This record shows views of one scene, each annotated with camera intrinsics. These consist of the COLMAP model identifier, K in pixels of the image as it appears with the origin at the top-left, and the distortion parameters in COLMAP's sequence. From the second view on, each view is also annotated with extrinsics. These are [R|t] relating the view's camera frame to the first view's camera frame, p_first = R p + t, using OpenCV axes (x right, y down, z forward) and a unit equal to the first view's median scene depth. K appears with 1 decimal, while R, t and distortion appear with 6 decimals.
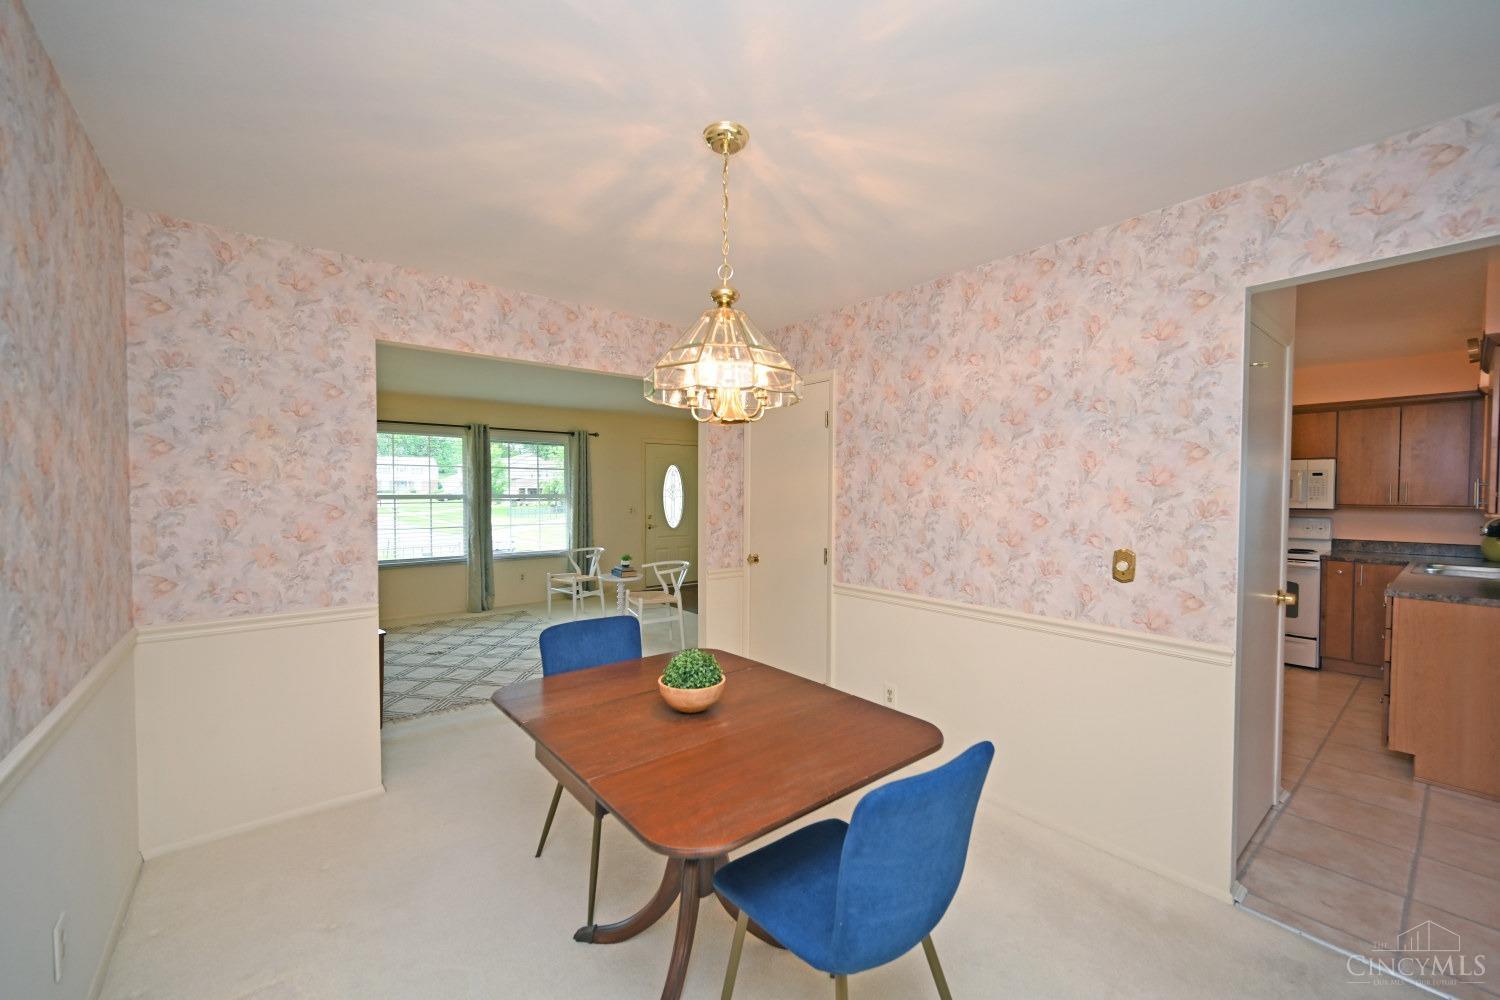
lens RADIAL K [[589.6, 0, 756.3], [0, 589.6, 500.1], [0, 0, 1]] dist [-0.000243, 0.000493]
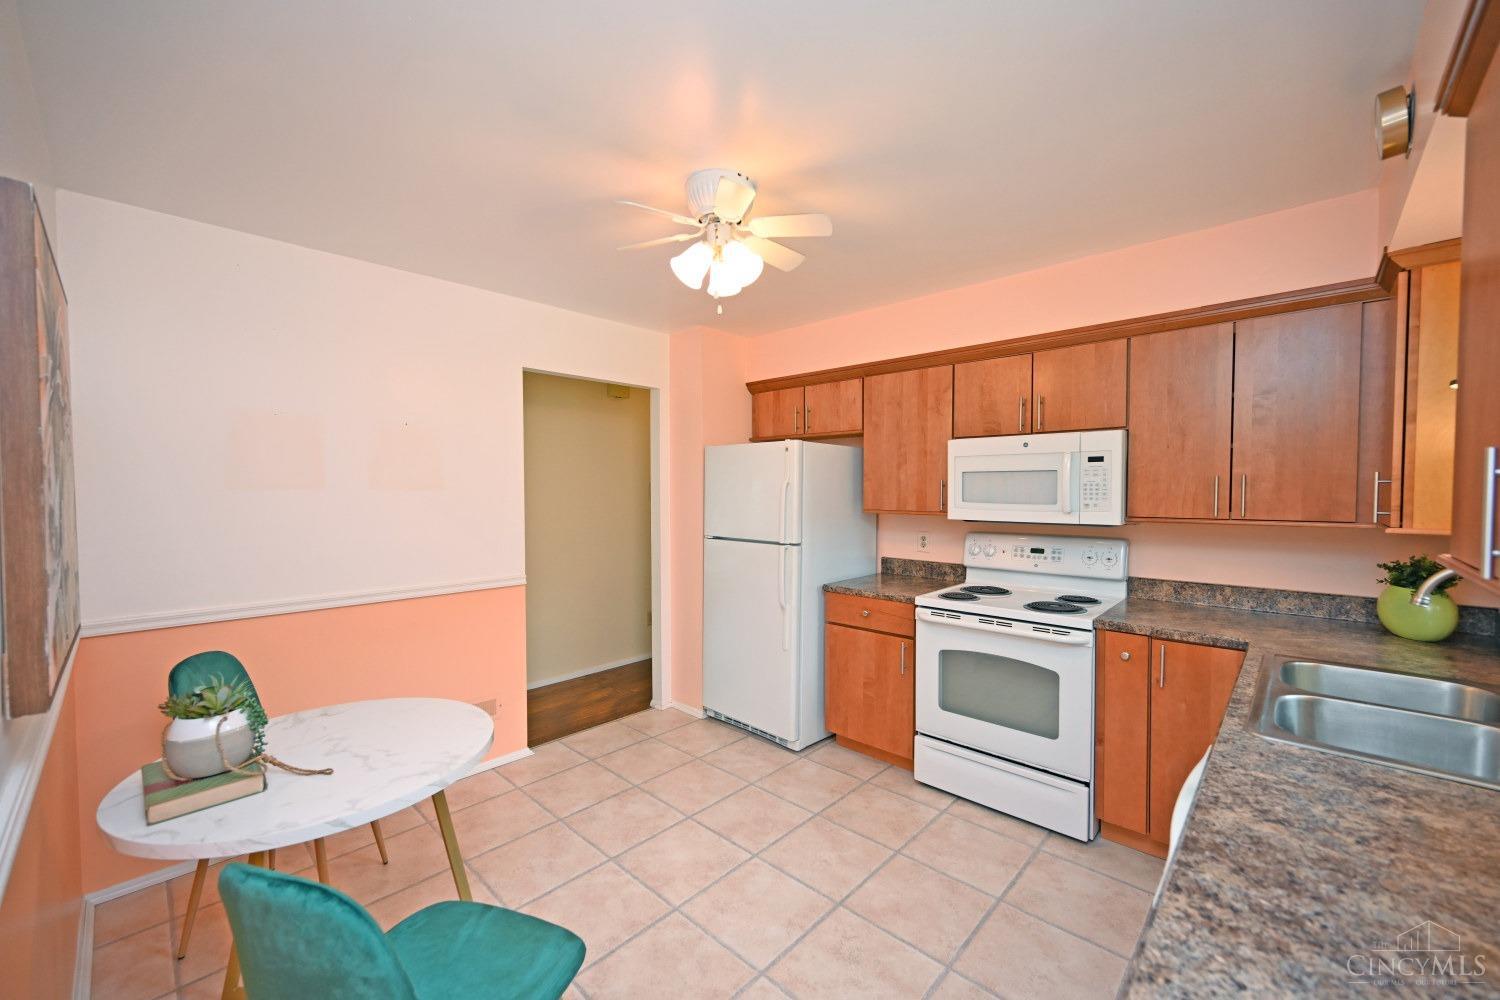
lens RADIAL K [[589.6, 0, 740.8], [0, 589.6, 497.6], [0, 0, 1]] dist [-0.000243, 0.000493]
pose [[0.992728, -0.000690, 0.120377, 0.482170], [0.001185, 0.999991, -0.004039, -0.006651], [-0.120373, 0.004152, 0.992720, 0.433017]]
